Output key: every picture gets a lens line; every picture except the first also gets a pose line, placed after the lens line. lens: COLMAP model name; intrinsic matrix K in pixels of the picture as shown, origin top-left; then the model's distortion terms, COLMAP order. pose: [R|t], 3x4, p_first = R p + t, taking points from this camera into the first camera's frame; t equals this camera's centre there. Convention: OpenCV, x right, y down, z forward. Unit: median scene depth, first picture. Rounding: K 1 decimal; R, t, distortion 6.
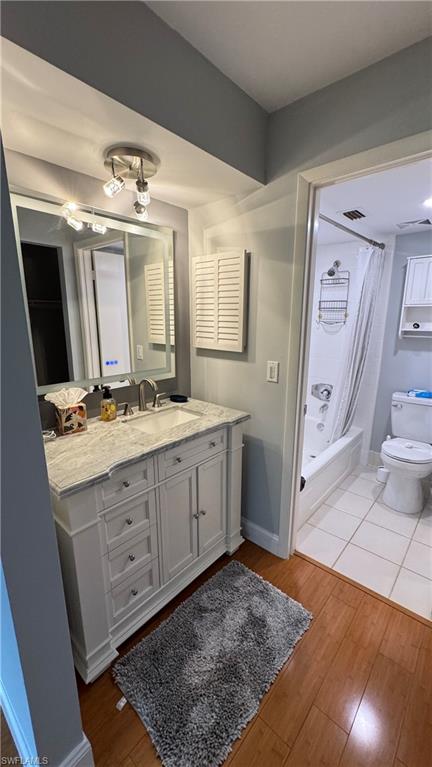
lens RADIAL K [[307.2, 0, 216.0], [0, 307.2, 383.5], [0, 0, 1]] dist [-0.000548, 0.000126]
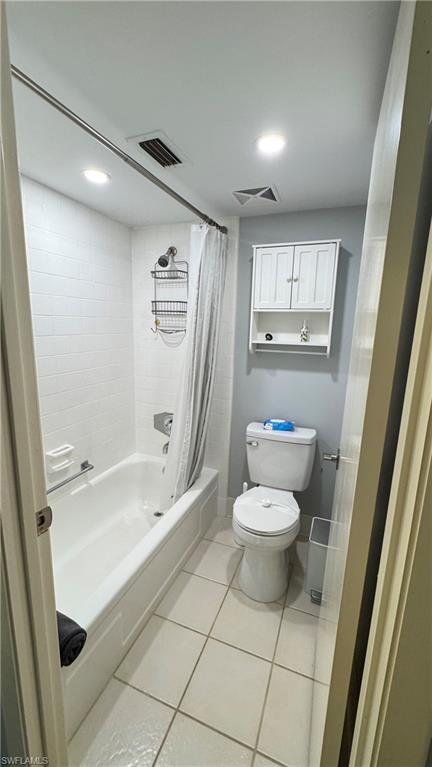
lens RADIAL K [[307.2, 0, 216.0], [0, 307.2, 383.5], [0, 0, 1]] dist [-0.000548, 0.000126]
pose [[0.938540, -0.039031, 0.342957, 0.254125], [0.048326, 0.998659, -0.018594, -0.062443], [-0.341771, 0.034025, 0.939167, 0.320386]]
